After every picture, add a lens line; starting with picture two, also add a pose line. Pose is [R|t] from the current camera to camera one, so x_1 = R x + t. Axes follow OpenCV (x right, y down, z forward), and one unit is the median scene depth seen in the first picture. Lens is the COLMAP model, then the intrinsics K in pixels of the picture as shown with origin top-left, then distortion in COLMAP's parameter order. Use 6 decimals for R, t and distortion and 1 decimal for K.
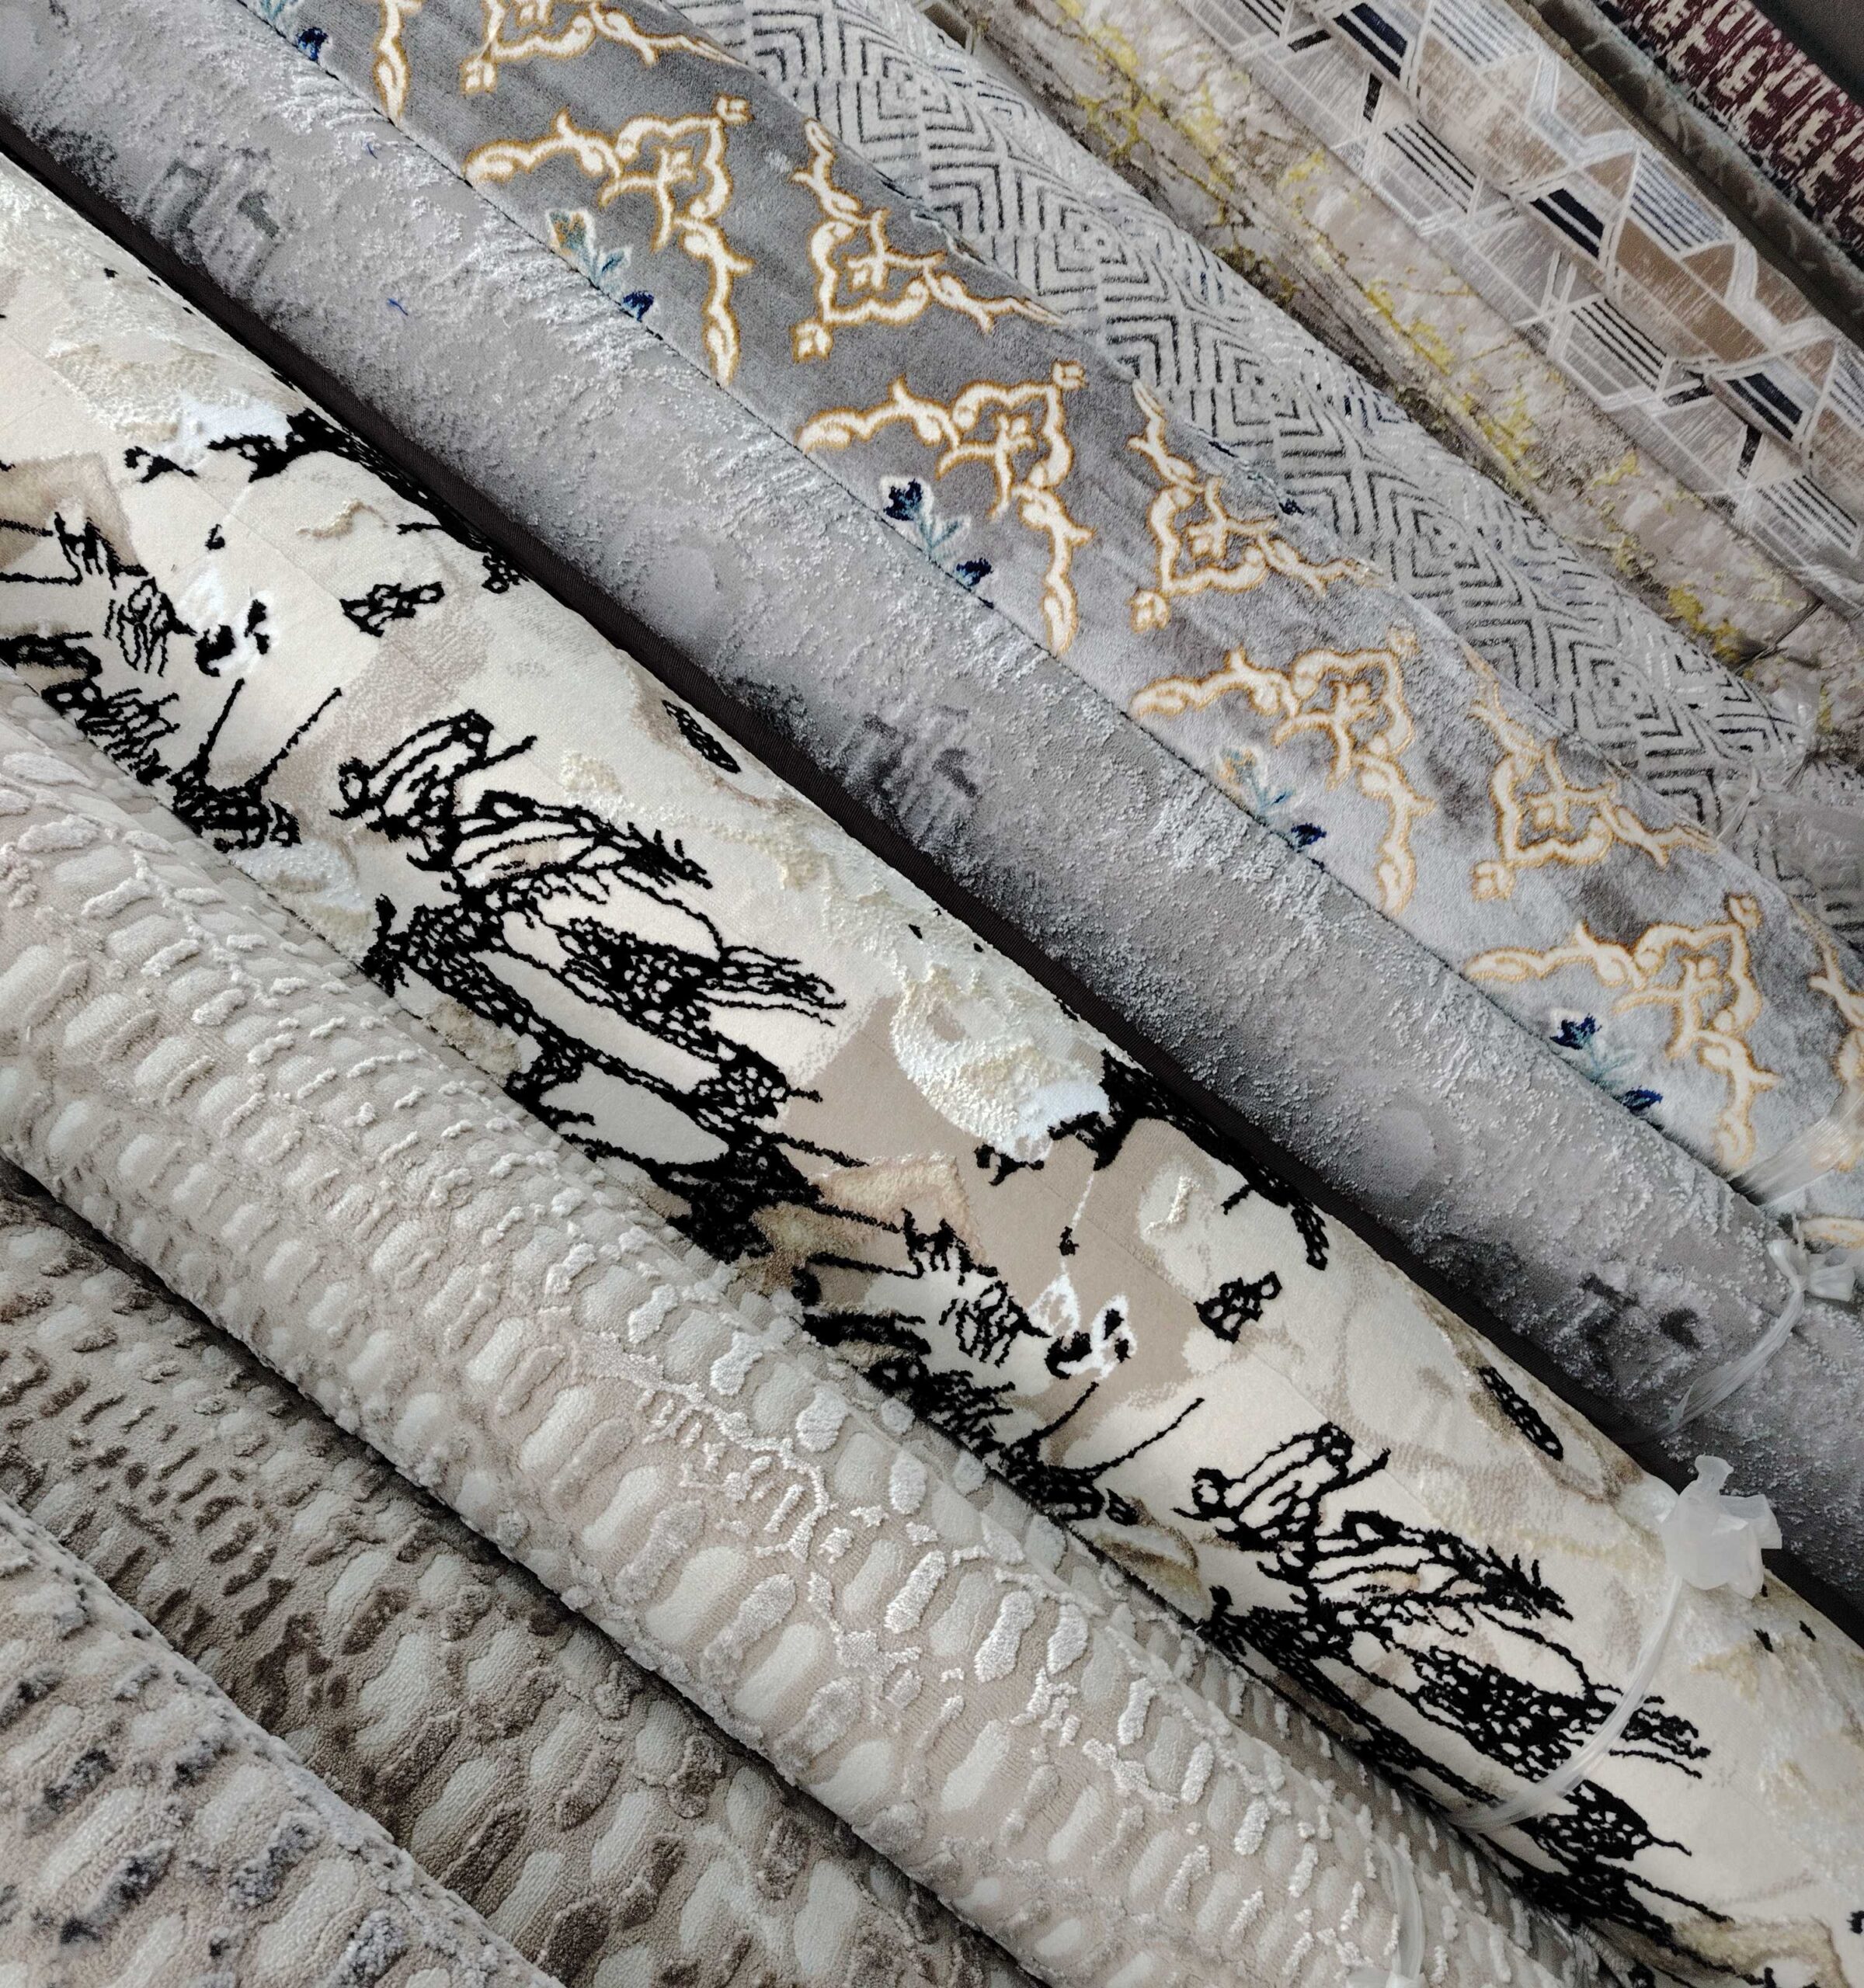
lens RADIAL K [[1593.4, 0, 932.0], [0, 1593.4, 994.0], [0, 0, 1]] dist [0.068964, -0.070146]
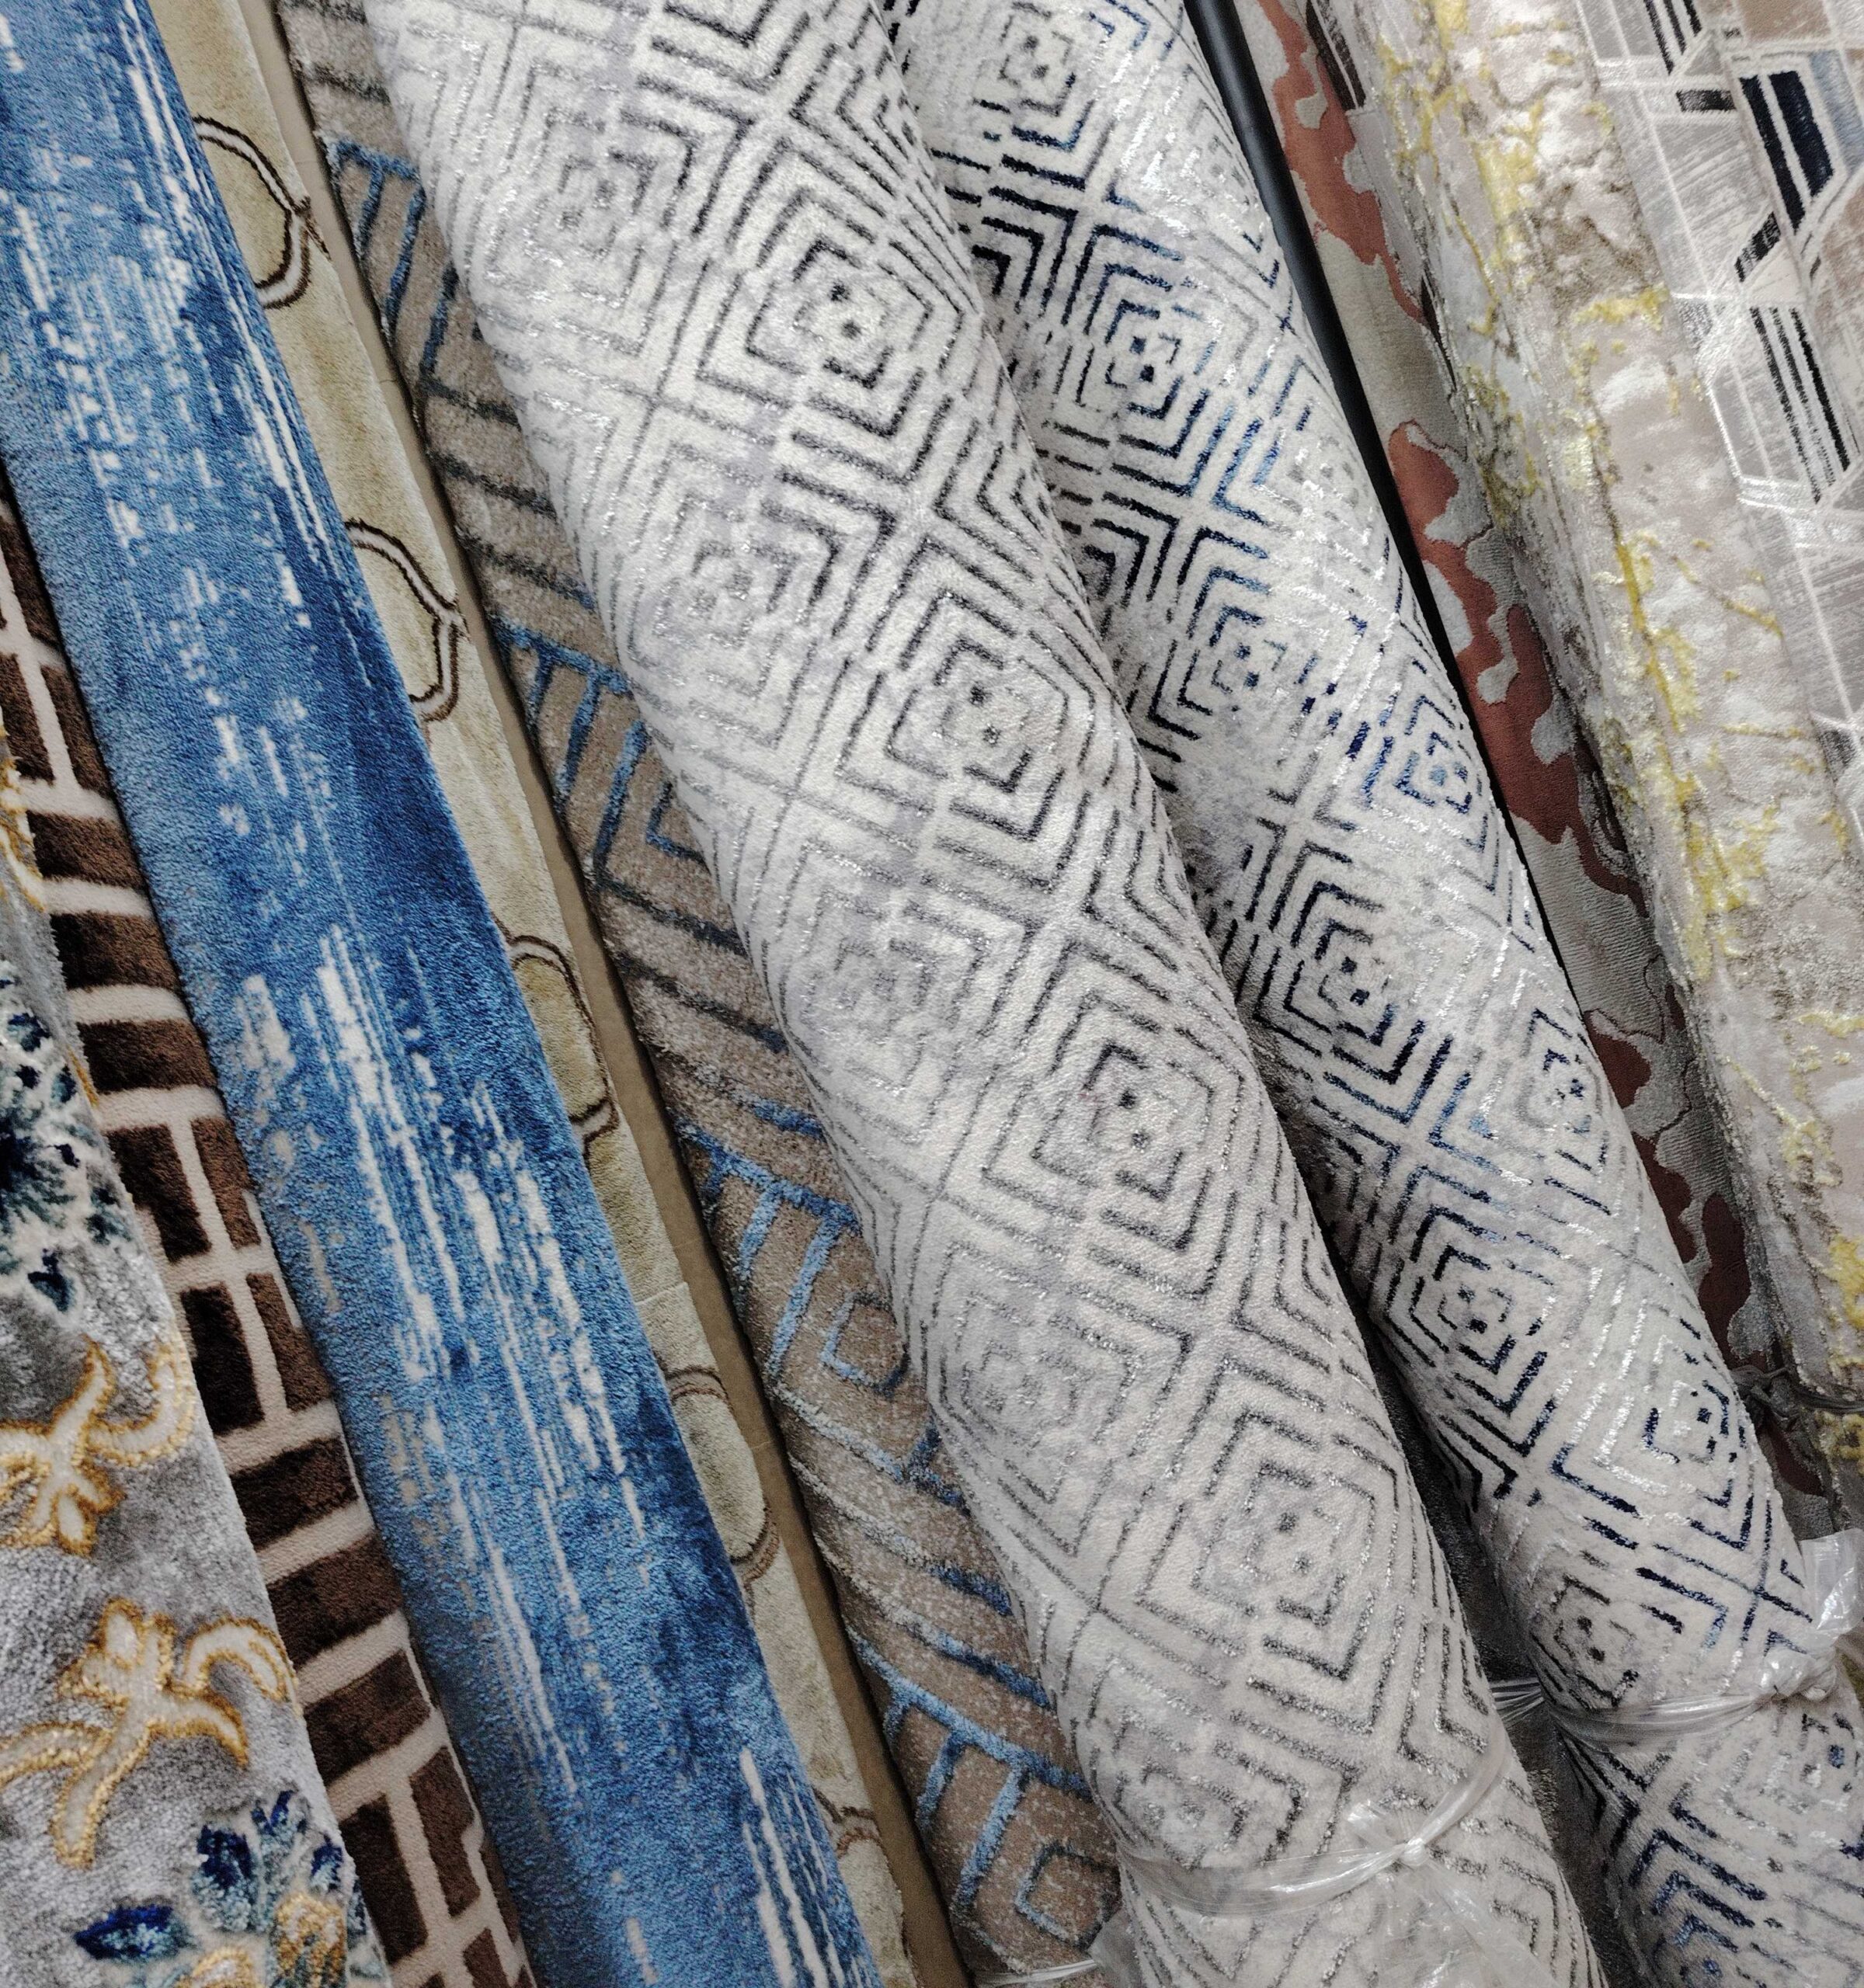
lens RADIAL K [[1593.4, 0, 932.0], [0, 1593.4, 994.0], [0, 0, 1]] dist [0.068964, -0.070146]
pose [[0.847217, 0.487384, -0.211376, 0.297938], [-0.455411, 0.871184, 0.183412, -0.325547], [0.273540, -0.059127, 0.960042, 0.402608]]
